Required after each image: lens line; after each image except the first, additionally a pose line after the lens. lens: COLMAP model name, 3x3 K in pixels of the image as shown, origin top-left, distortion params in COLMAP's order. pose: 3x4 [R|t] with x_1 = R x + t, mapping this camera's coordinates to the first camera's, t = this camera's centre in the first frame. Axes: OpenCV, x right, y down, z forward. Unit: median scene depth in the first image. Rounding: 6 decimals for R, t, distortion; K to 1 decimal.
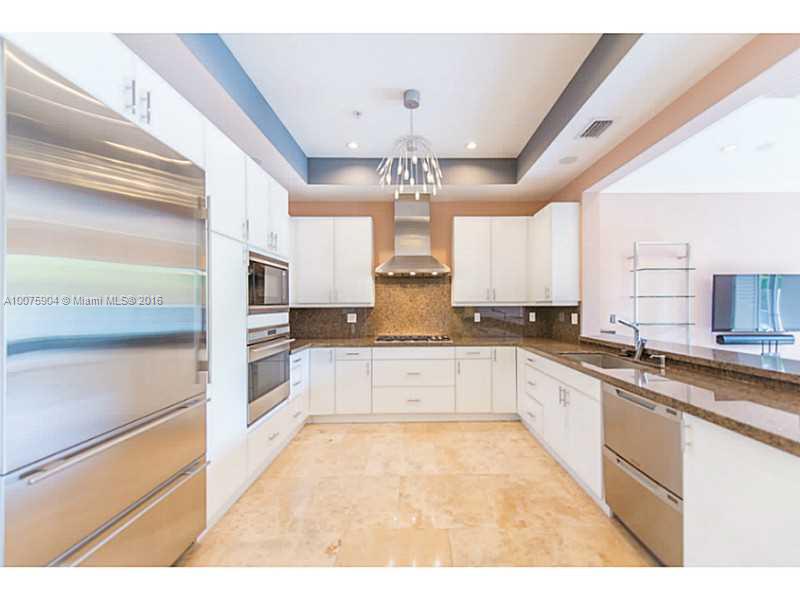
lens RADIAL K [[324.7, 0, 421.9], [0, 324.7, 303.4], [0, 0, 1]] dist [0.016825, -0.003100]
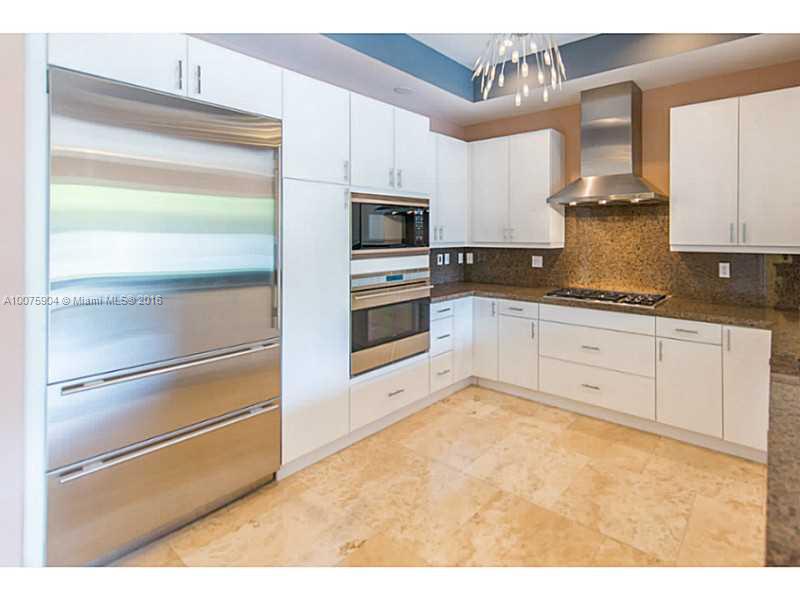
lens RADIAL K [[402.0, 0, 496.5], [0, 402.0, 233.4], [0, 0, 1]] dist [0.002877, 0.001412]
pose [[0.808971, 0.007231, -0.587804, 0.316627], [-0.004542, 0.999971, 0.006051, -0.032447], [0.587831, -0.002225, 0.808981, 0.191699]]
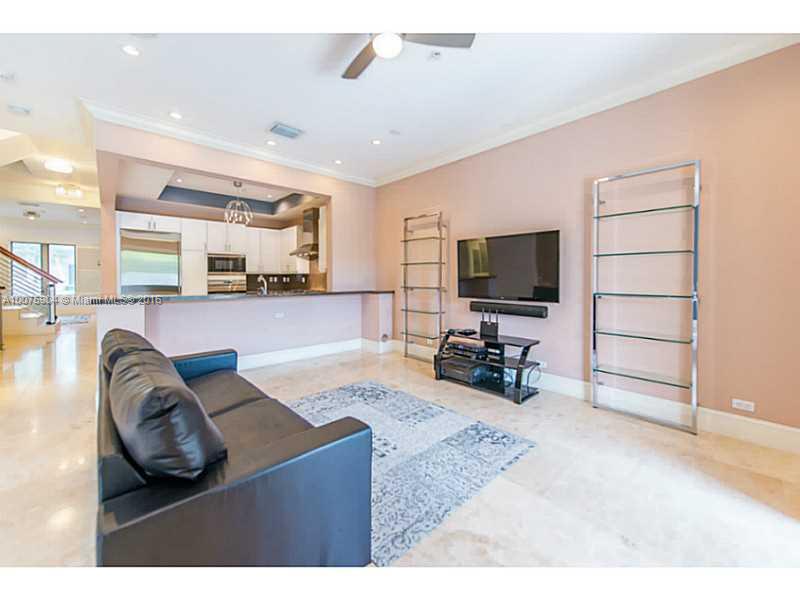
lens RADIAL K [[324.7, 0, 395.0], [0, 324.7, 279.1], [0, 0, 1]] dist [0.016825, -0.003100]
pose [[0.638097, 0.008786, -0.769906, 1.782609], [0.000360, 0.999931, 0.011709, 0.023665], [0.769956, -0.007749, 0.638050, 0.268583]]
